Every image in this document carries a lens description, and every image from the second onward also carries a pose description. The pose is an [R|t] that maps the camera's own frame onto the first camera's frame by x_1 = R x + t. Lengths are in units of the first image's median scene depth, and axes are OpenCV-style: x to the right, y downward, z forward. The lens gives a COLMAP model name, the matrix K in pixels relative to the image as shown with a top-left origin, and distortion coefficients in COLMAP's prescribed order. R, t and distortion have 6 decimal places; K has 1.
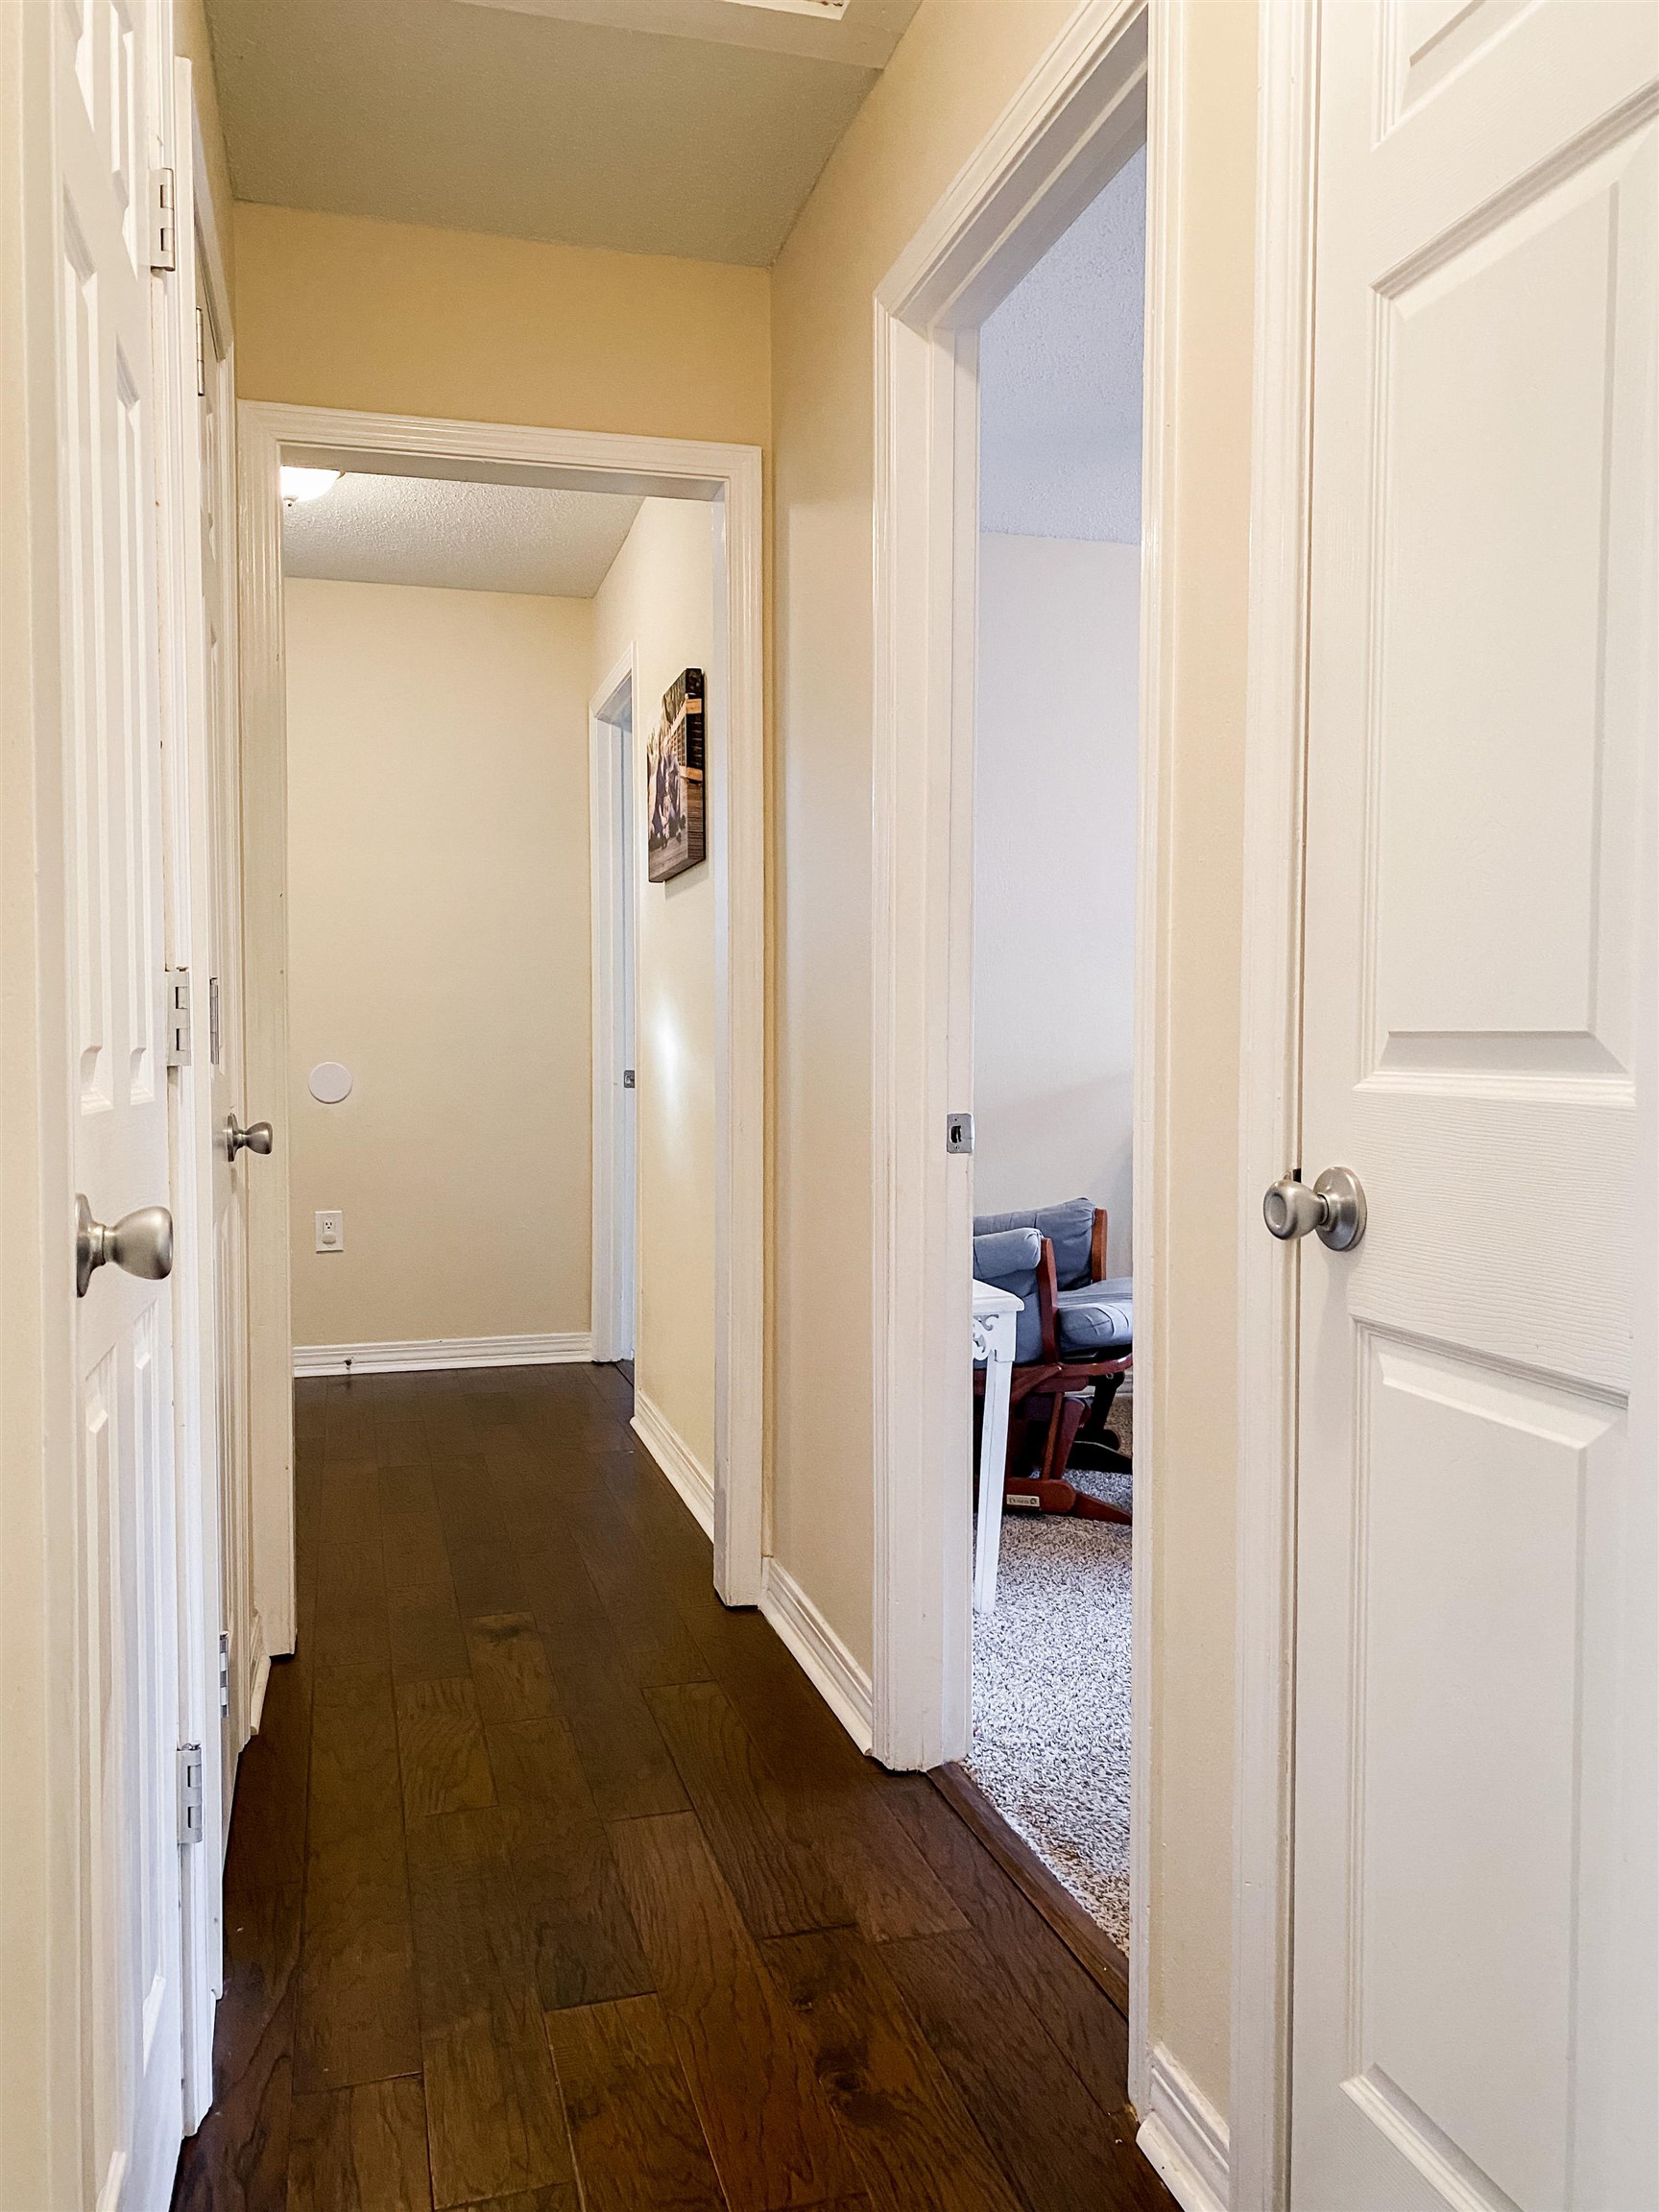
lens RADIAL K [[1698.0, 0, 829.5], [0, 1698.0, 1106.0], [0, 0, 1]] dist [-0.008501, 0.002419]
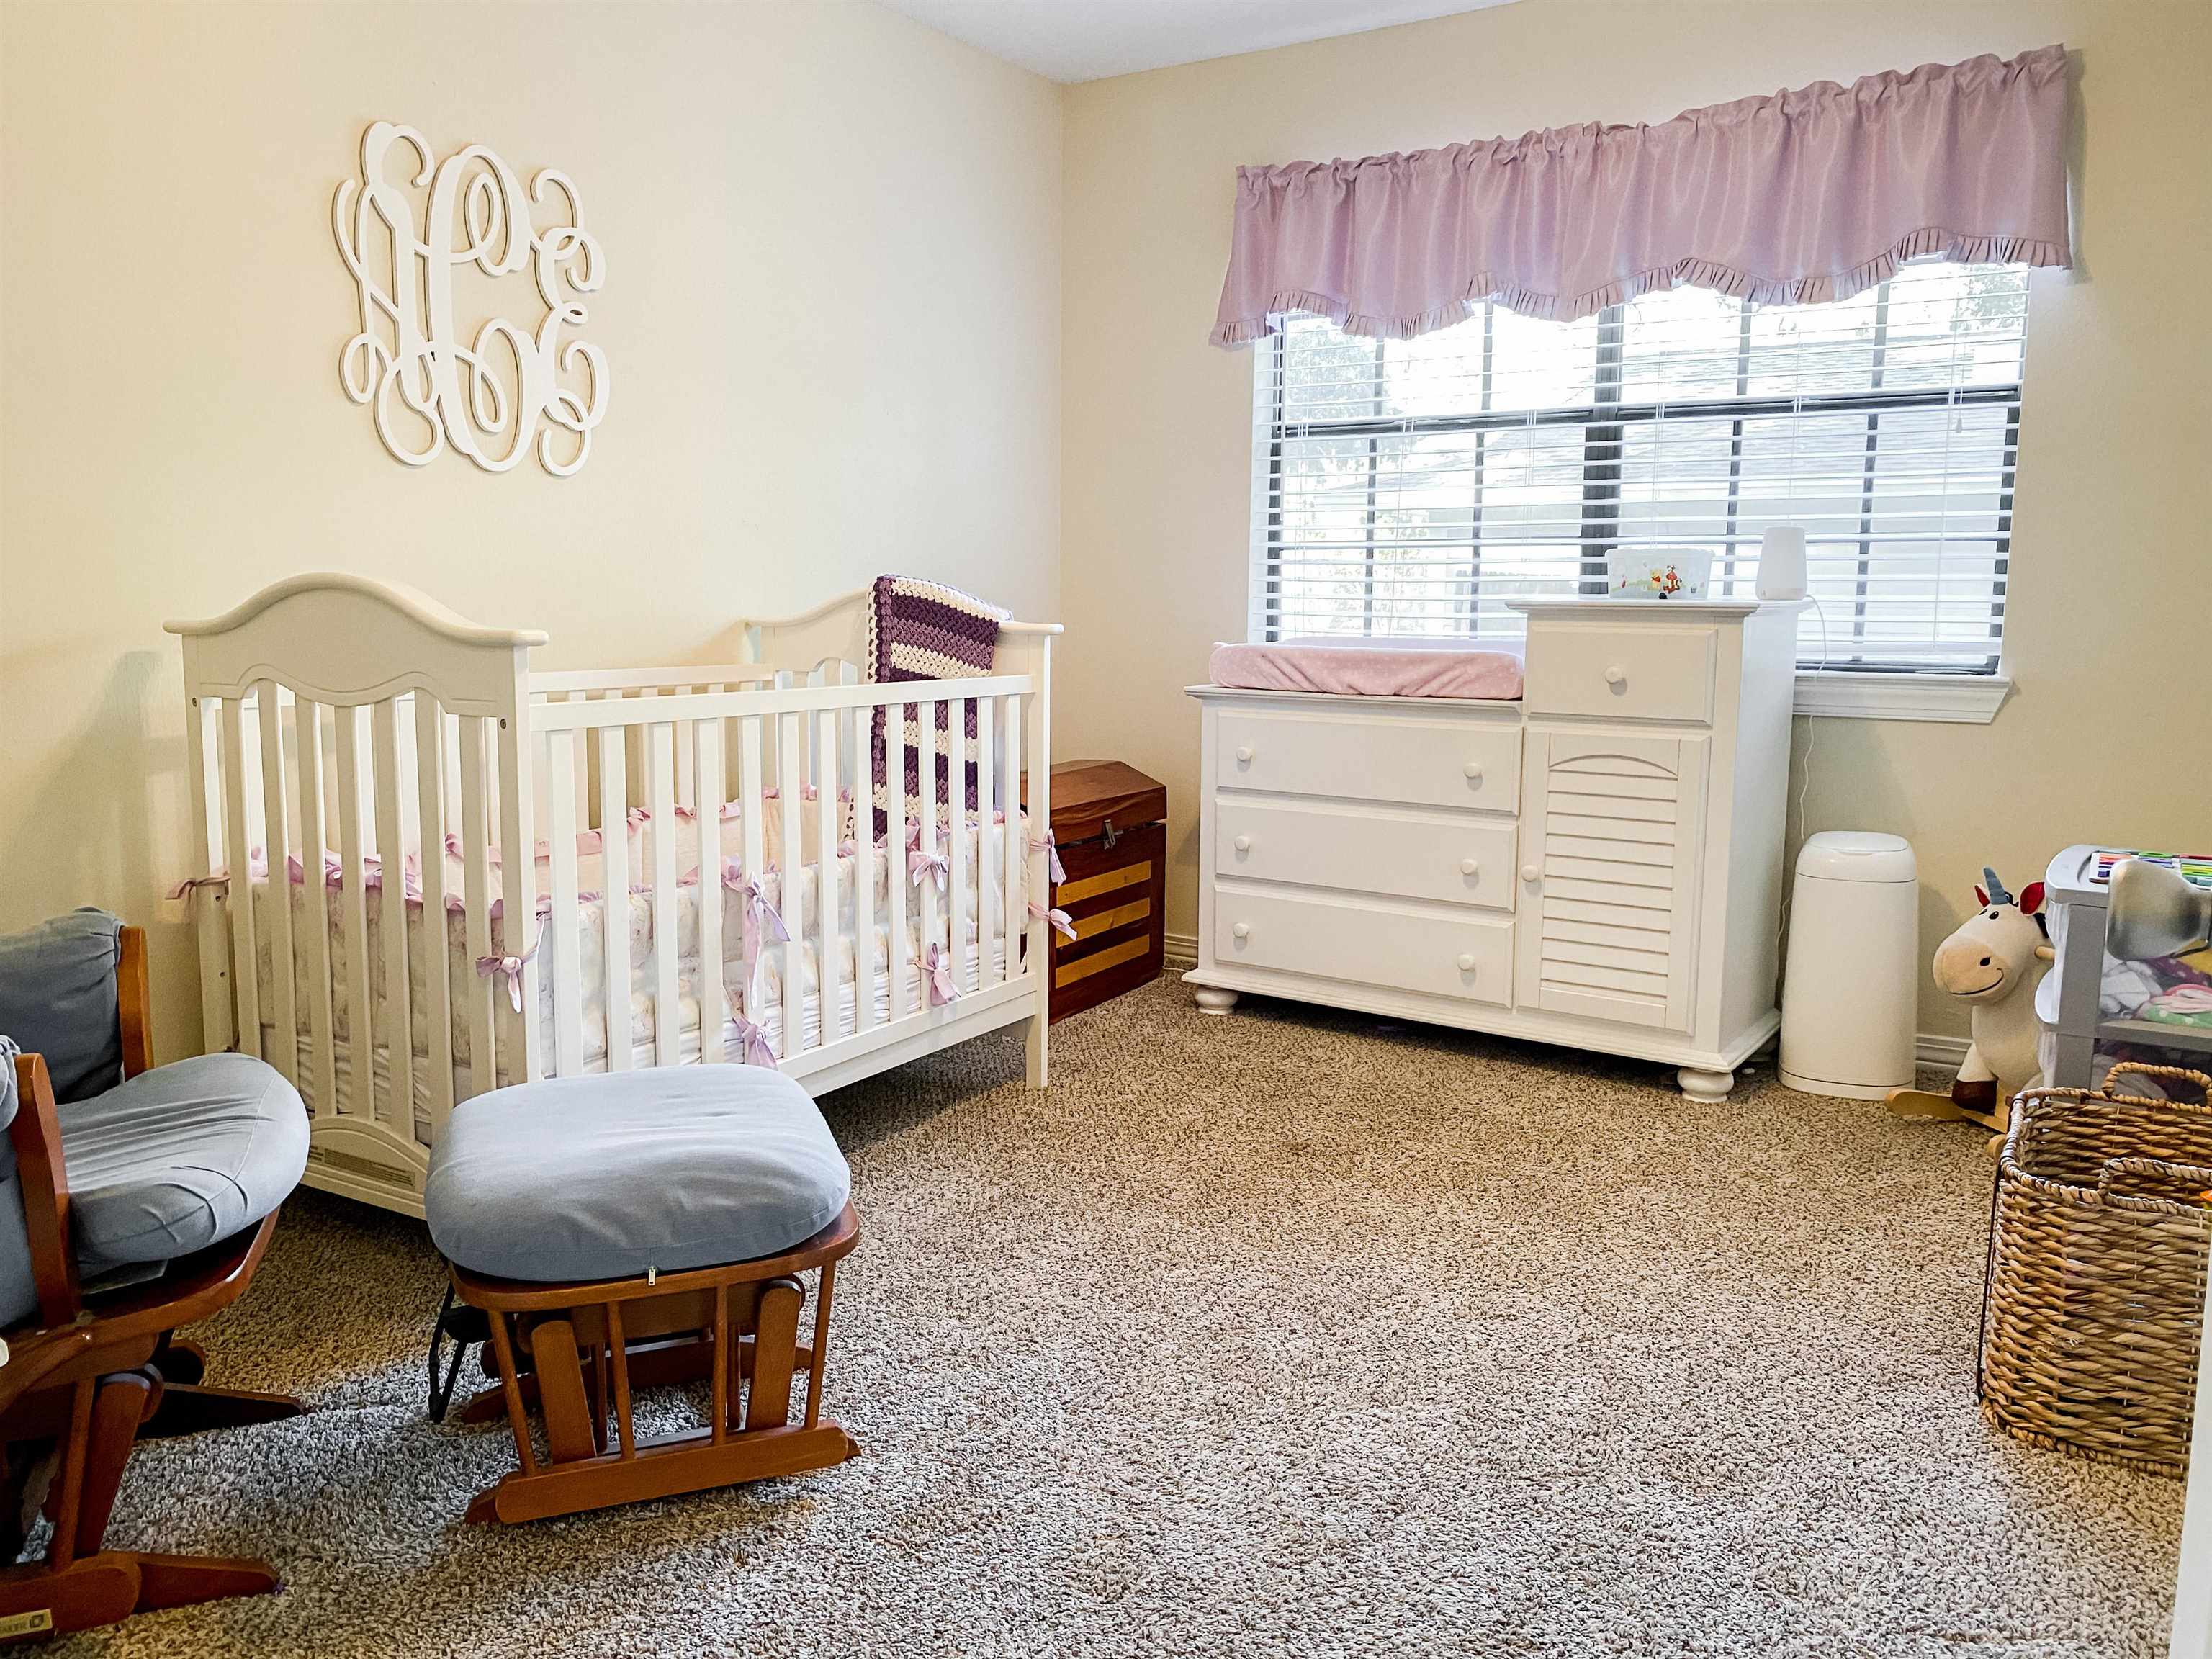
lens RADIAL K [[1698.0, 0, 1106.0], [0, 1698.0, 829.5], [0, 0, 1]] dist [-0.008501, 0.002419]
pose [[0.742485, -0.078187, 0.665284, 0.049032], [0.013236, 0.994683, 0.102127, -0.015795], [-0.669731, -0.067022, 0.739573, 0.493906]]
